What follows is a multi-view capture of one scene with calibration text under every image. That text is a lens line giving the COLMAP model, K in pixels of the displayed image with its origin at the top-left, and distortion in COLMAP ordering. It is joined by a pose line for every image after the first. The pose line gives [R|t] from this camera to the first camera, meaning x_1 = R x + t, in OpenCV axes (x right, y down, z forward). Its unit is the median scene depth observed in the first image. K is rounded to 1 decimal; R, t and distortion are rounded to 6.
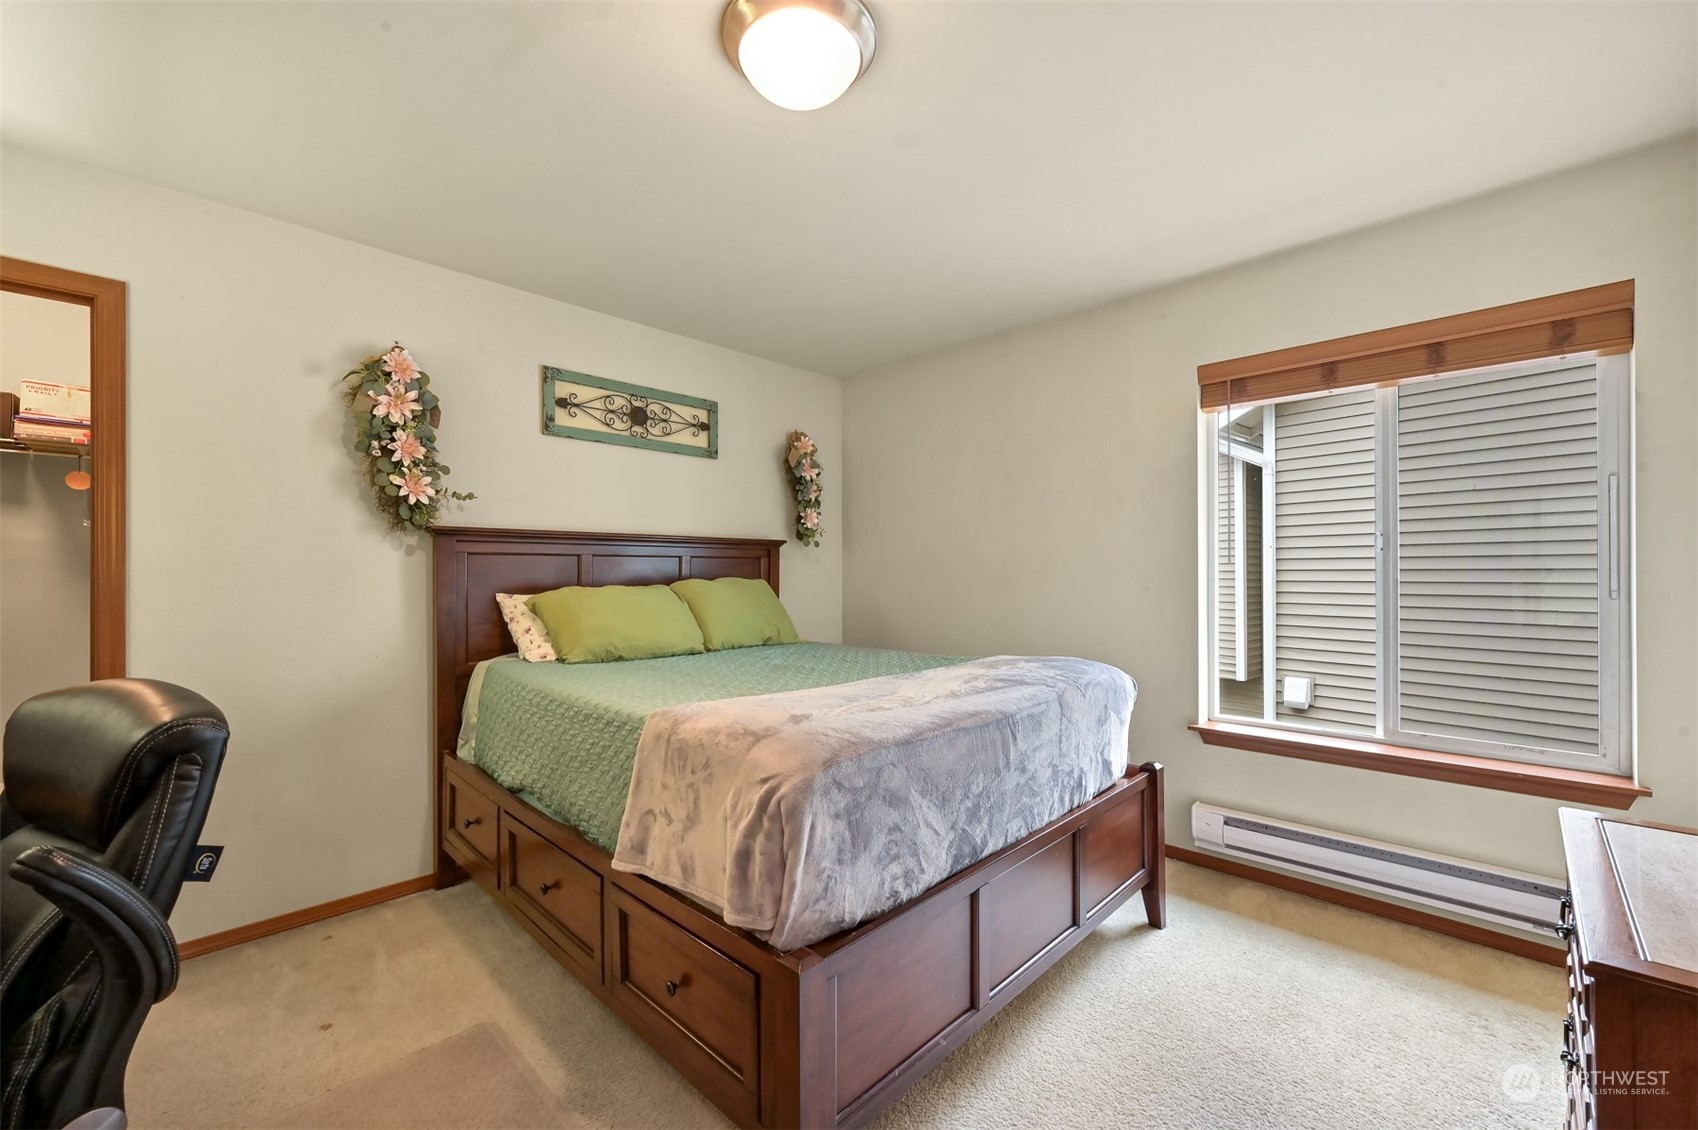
lens RADIAL K [[663.3, 0, 849.3], [0, 663.3, 575.1], [0, 0, 1]] dist [-0.010323, 0.000212]
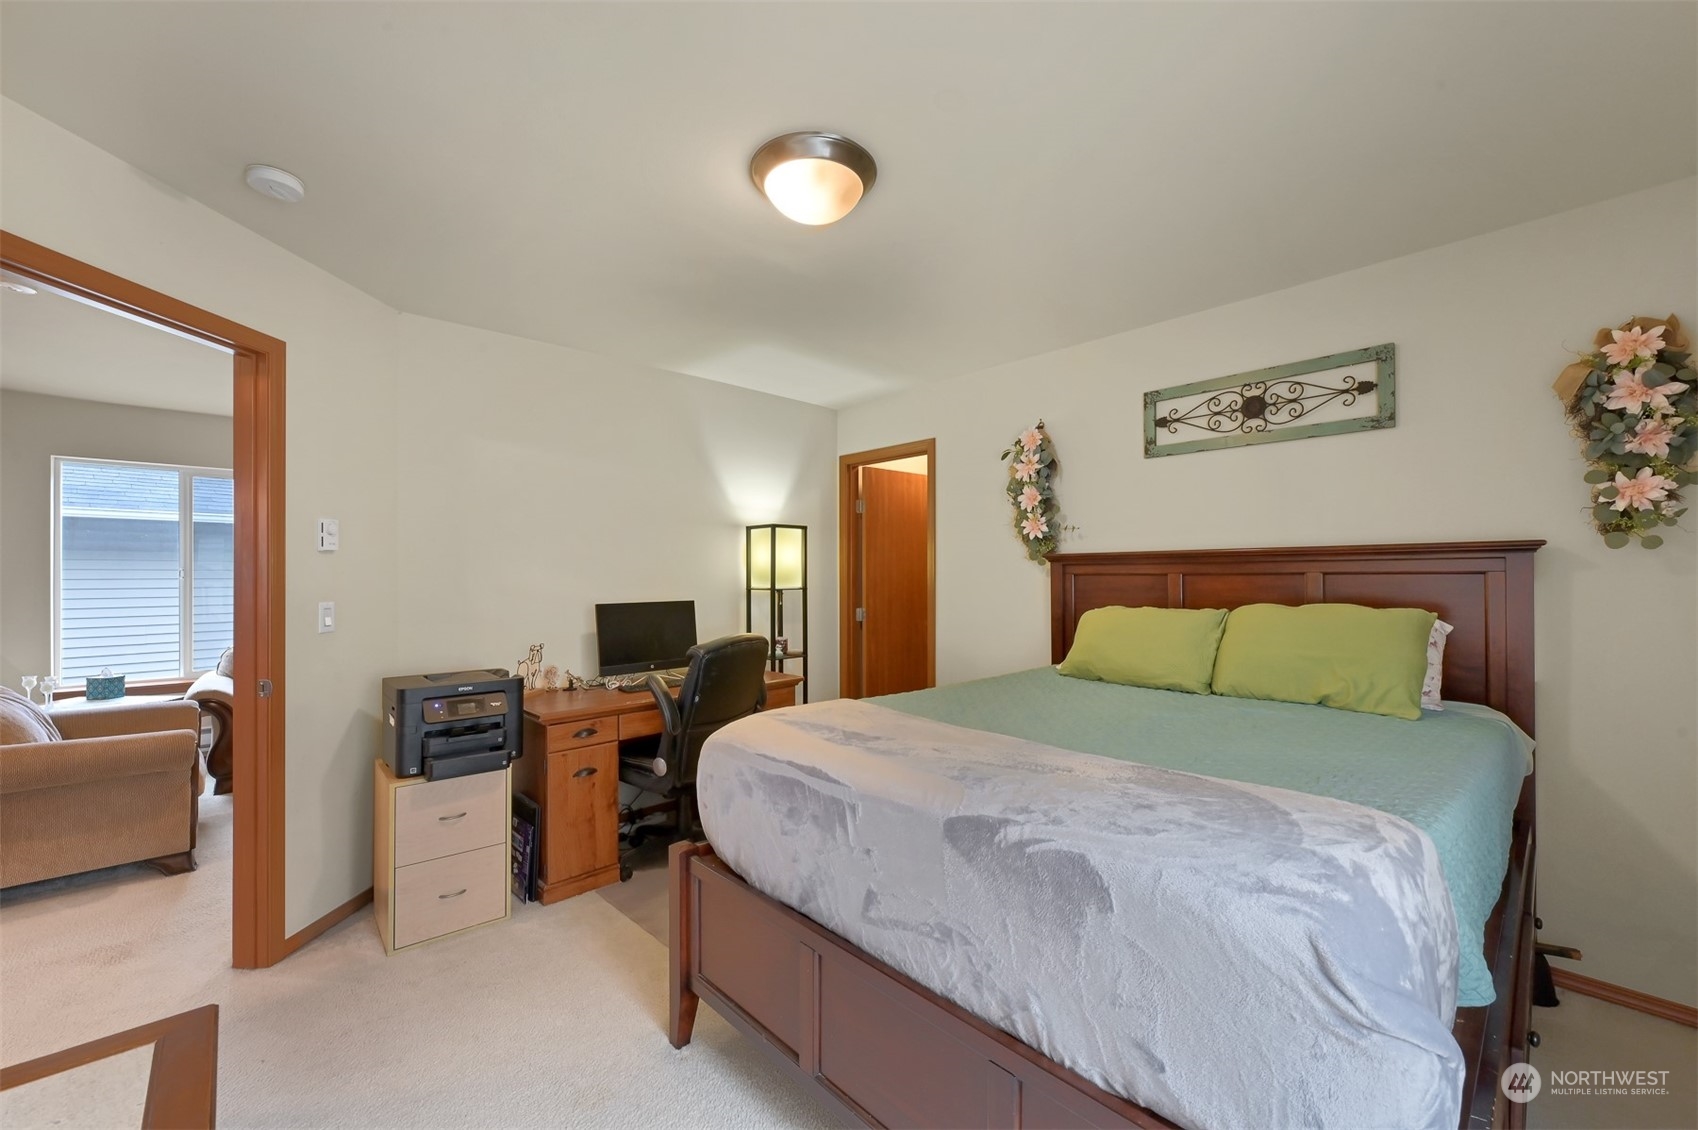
lens RADIAL K [[663.3, 0, 849.3], [0, 663.3, 575.1], [0, 0, 1]] dist [-0.010323, 0.000212]
pose [[-0.035638, 0.002825, -0.999361, 0.558236], [0.001845, 0.999994, 0.002761, -0.030617], [0.999363, -0.001746, -0.035643, 0.532087]]
